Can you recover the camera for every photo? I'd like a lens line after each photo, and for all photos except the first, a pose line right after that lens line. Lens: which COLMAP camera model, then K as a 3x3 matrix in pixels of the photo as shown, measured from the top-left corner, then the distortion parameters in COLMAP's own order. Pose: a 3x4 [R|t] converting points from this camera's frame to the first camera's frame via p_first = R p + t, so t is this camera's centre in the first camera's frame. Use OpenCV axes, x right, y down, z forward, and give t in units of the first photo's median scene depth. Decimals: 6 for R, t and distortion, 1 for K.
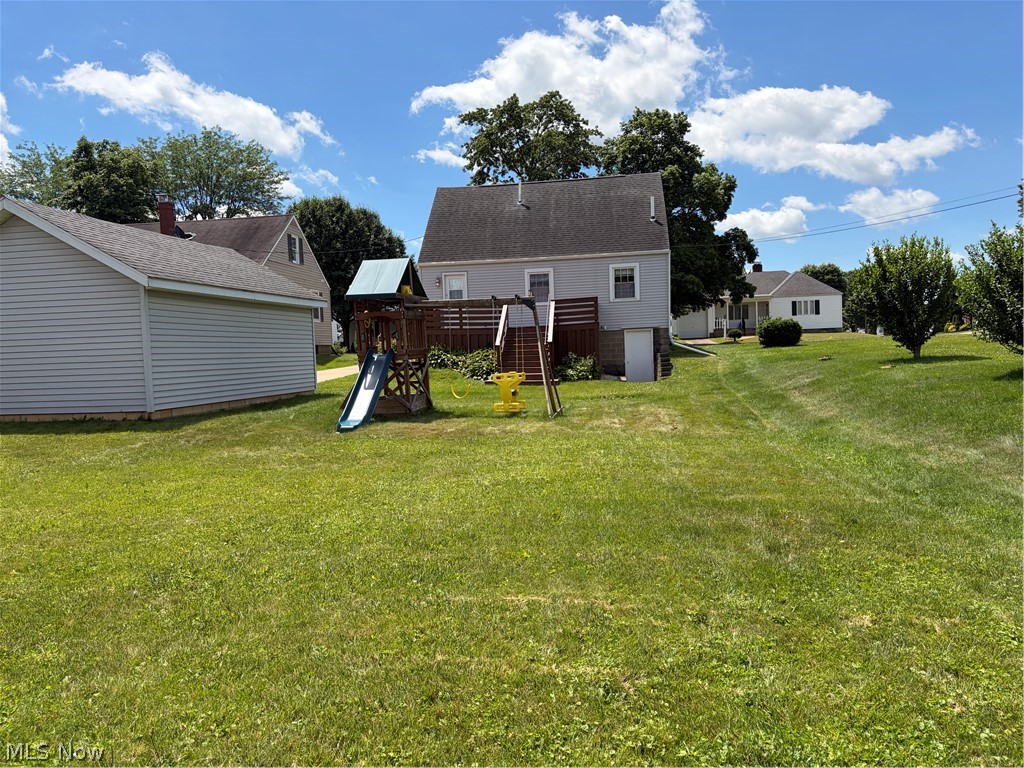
lens RADIAL K [[775.3, 0, 511.3], [0, 775.3, 385.6], [0, 0, 1]] dist [0.028647, -0.021373]
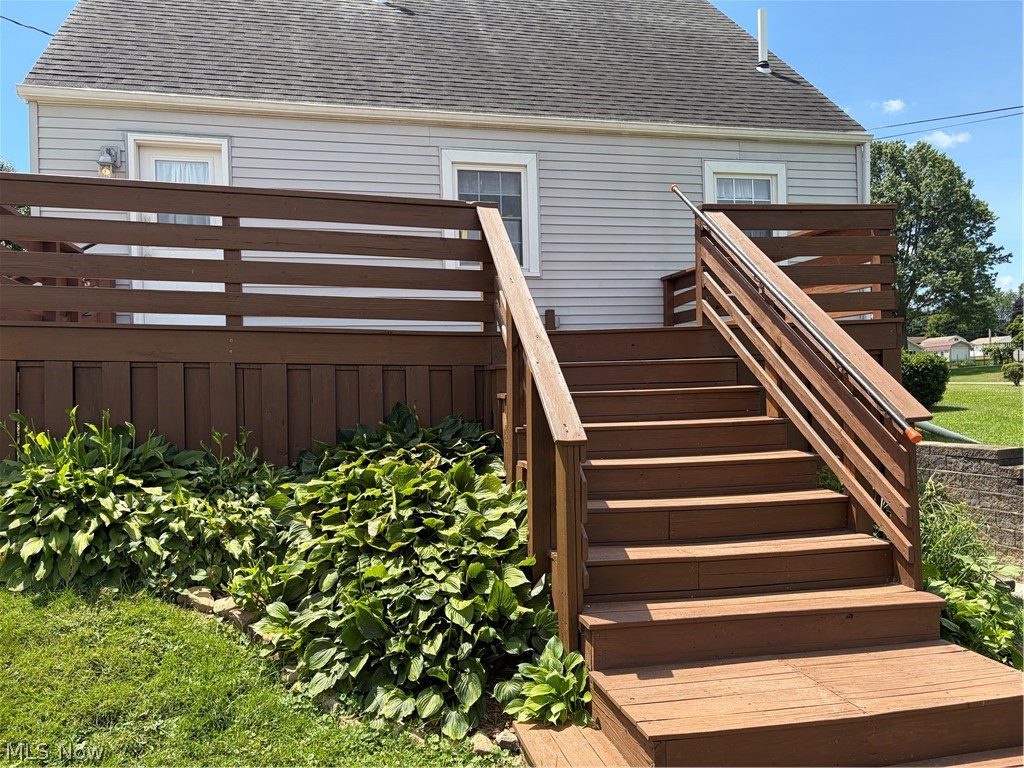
lens RADIAL K [[775.3, 0, 513.7], [0, 775.3, 376.9], [0, 0, 1]] dist [0.028647, -0.021373]
pose [[0.933537, 0.017048, 0.358076, -0.035514], [0.007715, 0.997682, -0.067612, -0.025884], [-0.358399, 0.065881, 0.931241, 0.419155]]
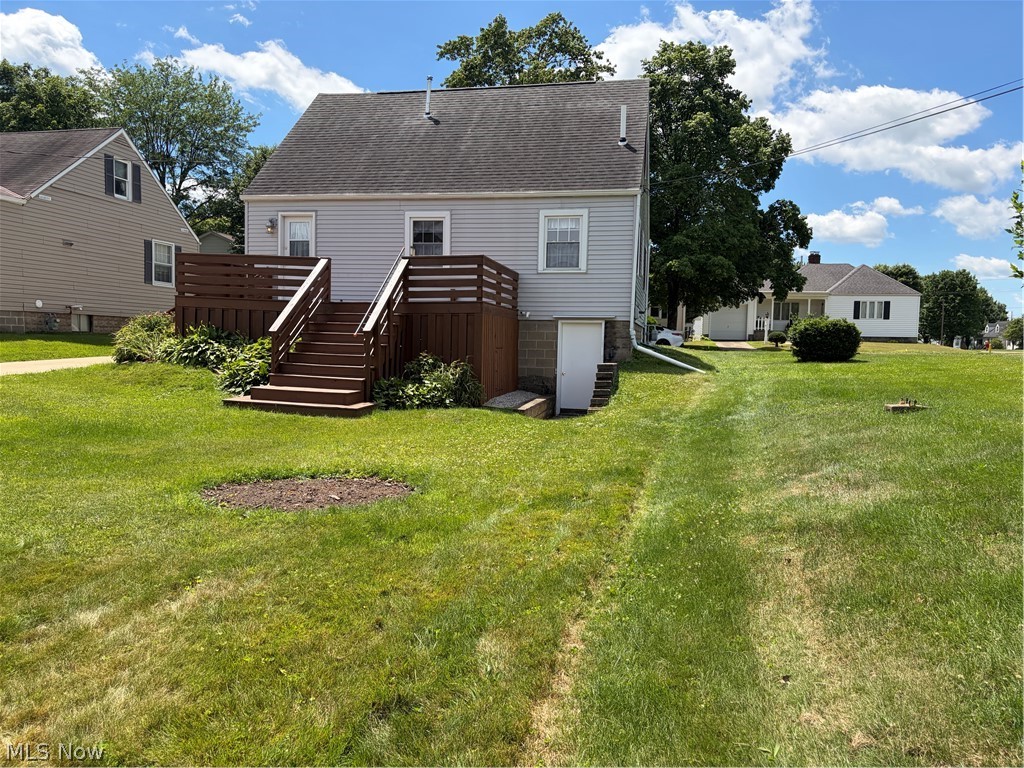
lens RADIAL K [[775.3, 0, 514.3], [0, 775.3, 381.2], [0, 0, 1]] dist [0.028647, -0.021373]
pose [[0.995911, 0.063102, -0.064644, 0.088134], [-0.062556, 0.997987, 0.010440, -0.016259], [0.065173, -0.006353, 0.997854, 0.226441]]
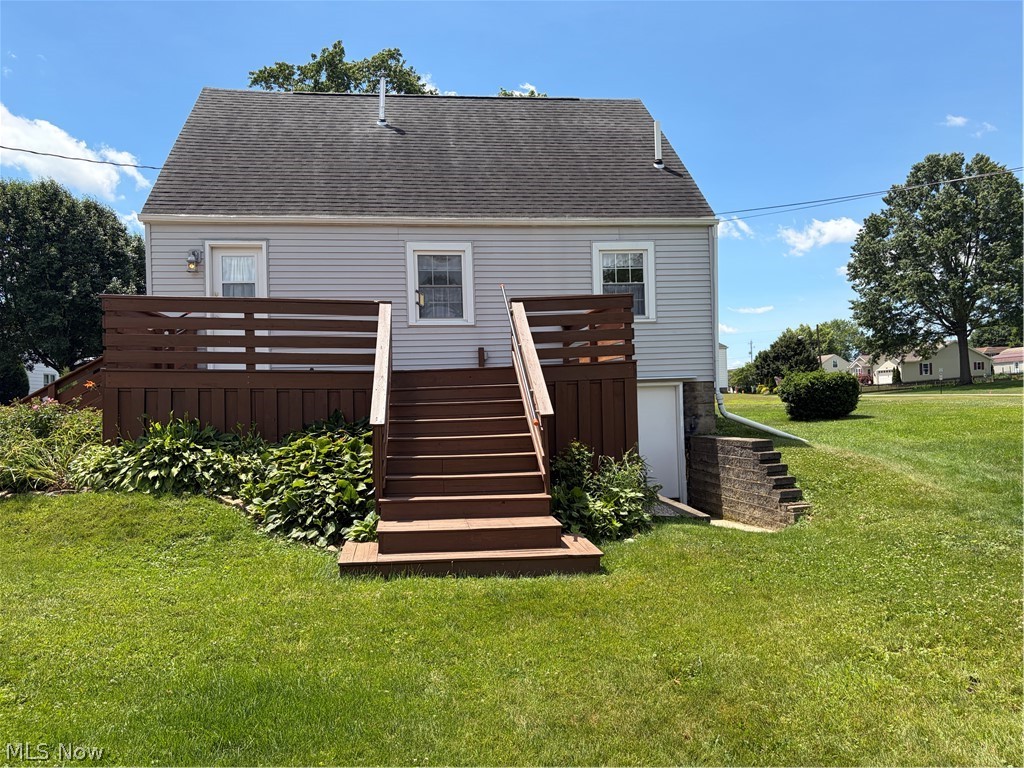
lens RADIAL K [[775.3, 0, 518.0], [0, 775.3, 377.1], [0, 0, 1]] dist [0.028647, -0.021373]
pose [[0.963336, 0.018798, 0.267638, -0.022131], [0.003773, 0.996495, -0.083573, -0.021548], [-0.268271, 0.081518, 0.959888, 0.328799]]
